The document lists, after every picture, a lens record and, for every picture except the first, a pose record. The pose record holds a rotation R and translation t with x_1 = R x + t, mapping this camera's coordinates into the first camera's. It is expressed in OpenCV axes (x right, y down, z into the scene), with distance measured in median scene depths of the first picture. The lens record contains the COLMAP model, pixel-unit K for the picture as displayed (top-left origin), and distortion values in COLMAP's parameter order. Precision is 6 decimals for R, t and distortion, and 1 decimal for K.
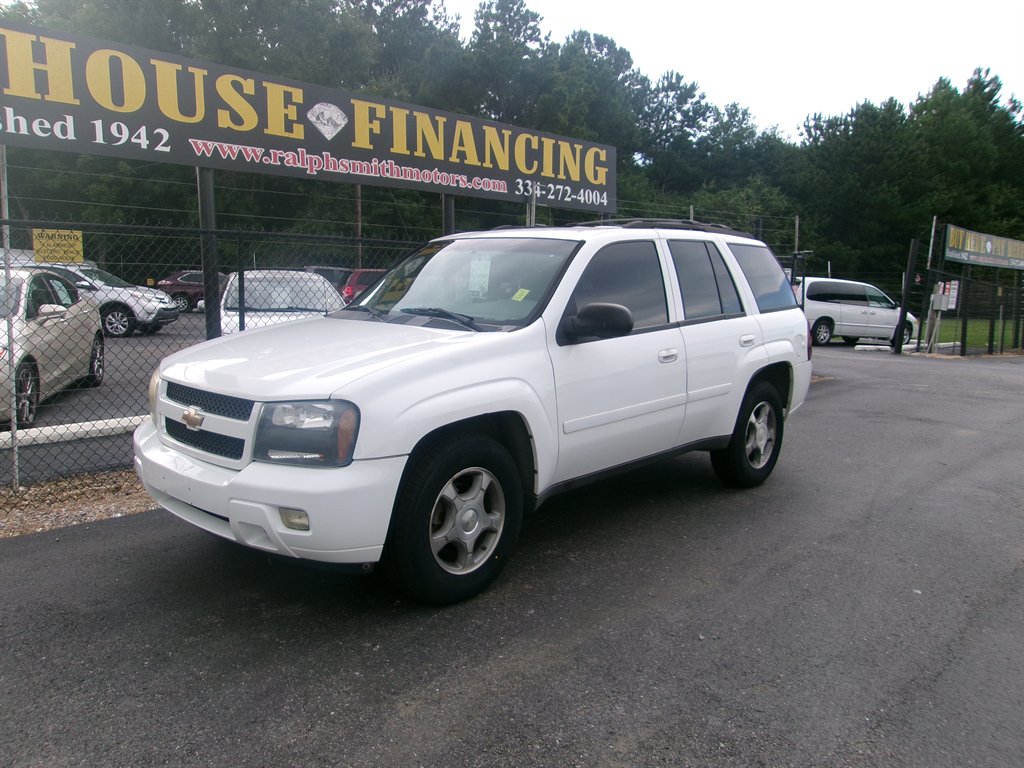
lens RADIAL K [[812.1, 0, 497.3], [0, 812.1, 384.6], [0, 0, 1]] dist [-0.038581, 0.081308]
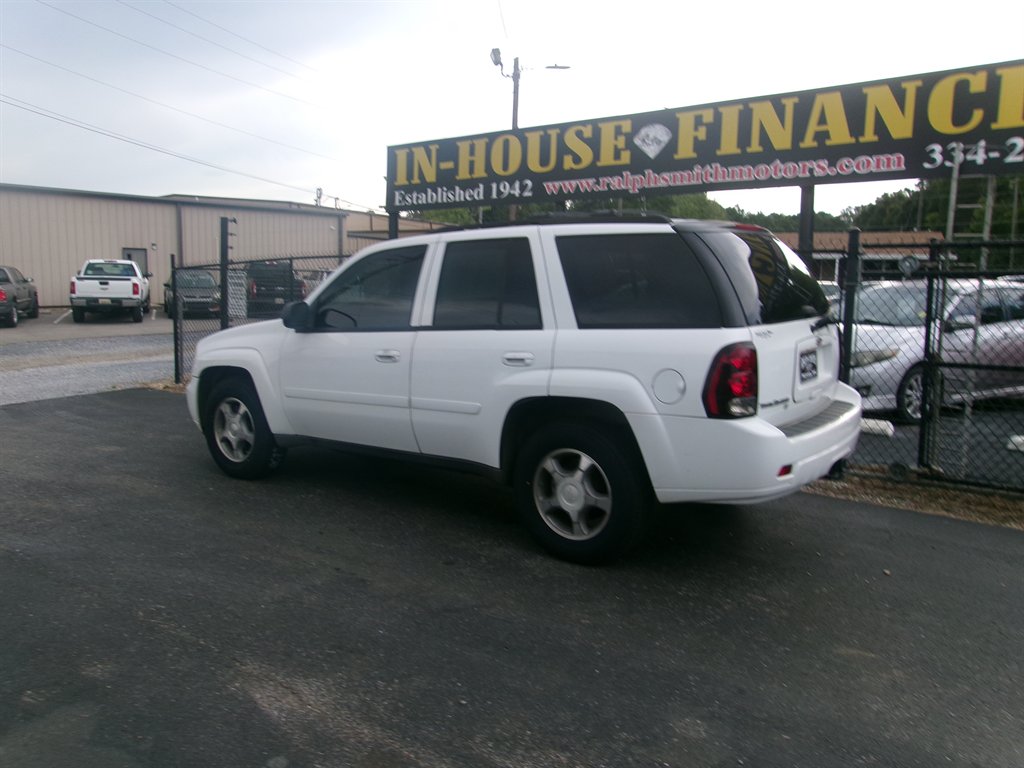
lens RADIAL K [[808.5, 0, 495.1], [0, 808.5, 383.7], [0, 0, 1]] dist [-0.044956, 0.106773]
pose [[0.108914, 0.114798, -0.987400, 0.751588], [-0.133662, 0.985980, 0.099889, -0.073550], [0.985024, 0.121099, 0.122731, 0.605278]]
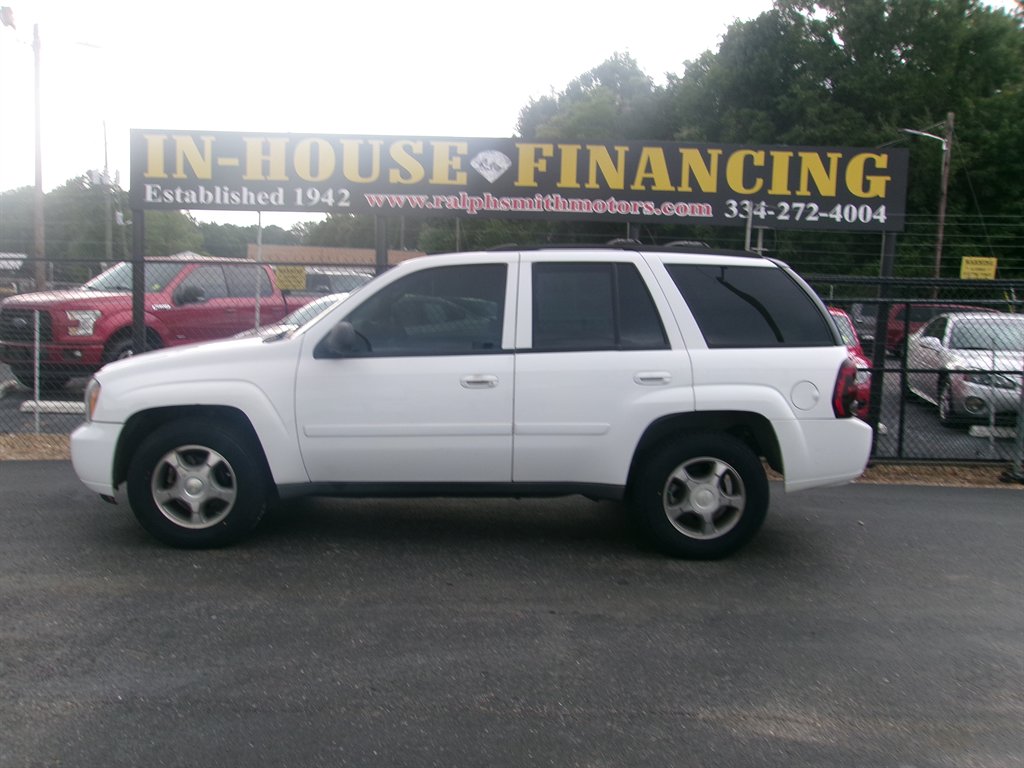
lens RADIAL K [[811.4, 0, 497.1], [0, 811.4, 386.4], [0, 0, 1]] dist [-0.059843, 0.131100]
pose [[0.695449, 0.083139, -0.713749, 0.548604], [-0.110596, 0.993833, 0.008003, -0.024028], [0.710013, 0.073372, 0.700356, 0.201048]]
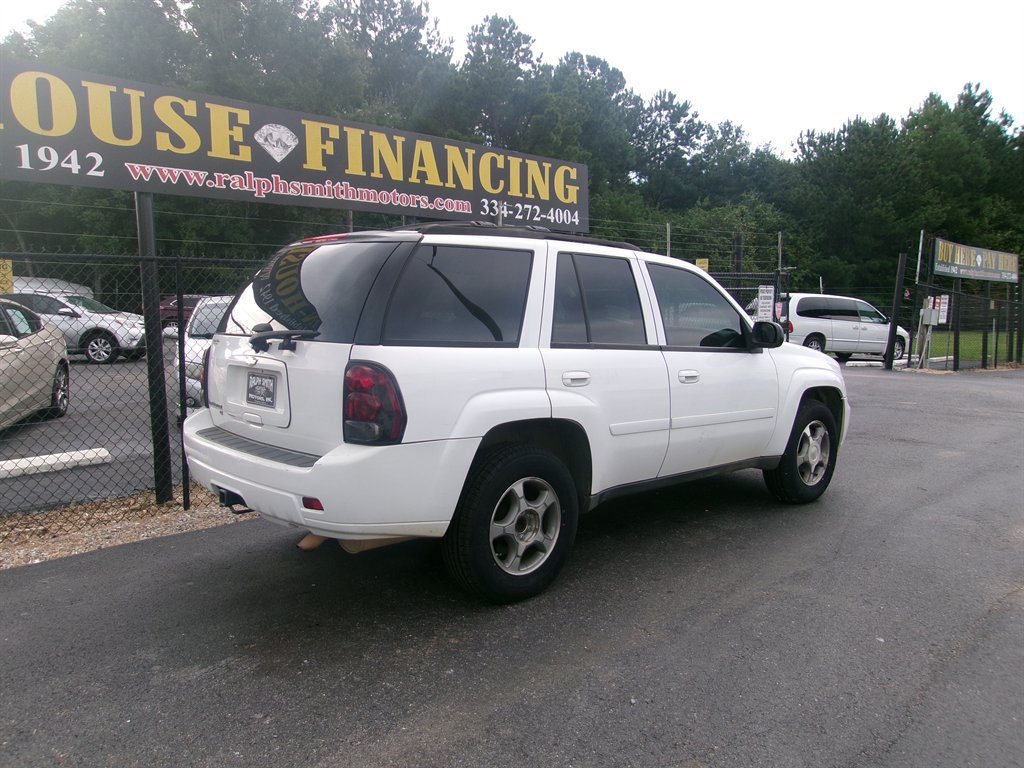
lens RADIAL K [[807.4, 0, 497.8], [0, 807.4, 386.9], [0, 0, 1]] dist [-0.047962, 0.091773]
pose [[0.999890, -0.014296, -0.003911, 0.046725], [0.014216, 0.999704, -0.019769, -0.009586], [0.004192, 0.019711, 0.999797, 0.040951]]
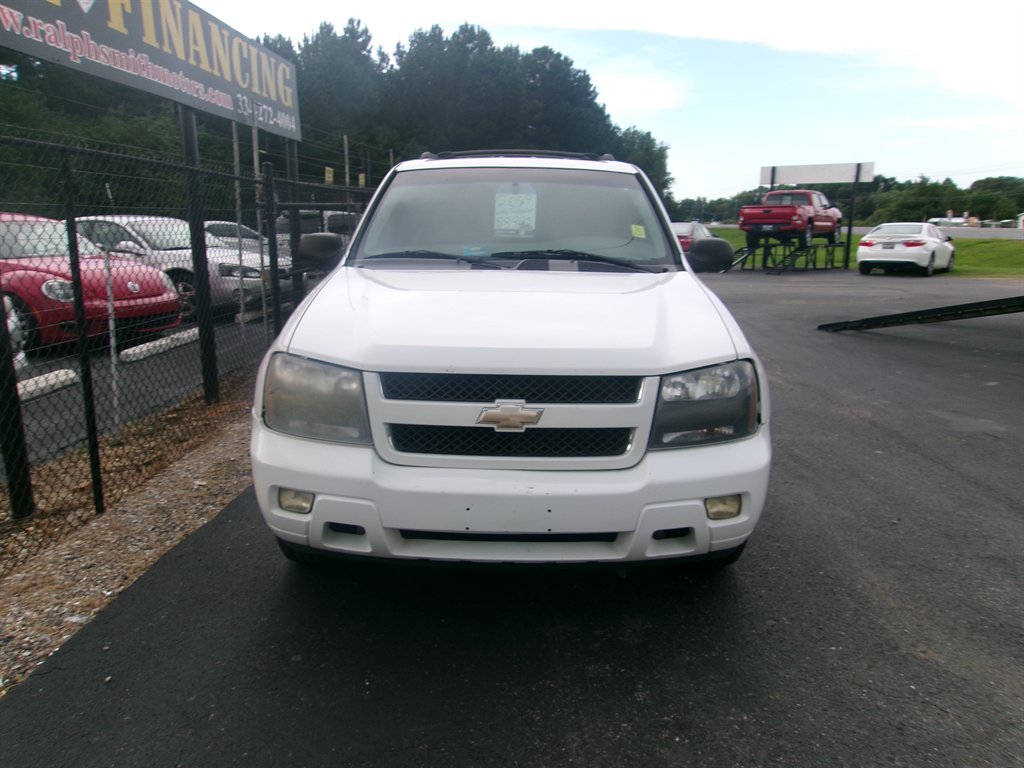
lens RADIAL K [[810.7, 0, 497.2], [0, 810.7, 386.8], [0, 0, 1]] dist [-0.010686, 0.042022]
pose [[0.745220, -0.153553, 0.648897, -0.384226], [0.100918, 0.987887, 0.117872, -0.031888], [-0.659137, -0.022355, 0.751690, 0.214972]]
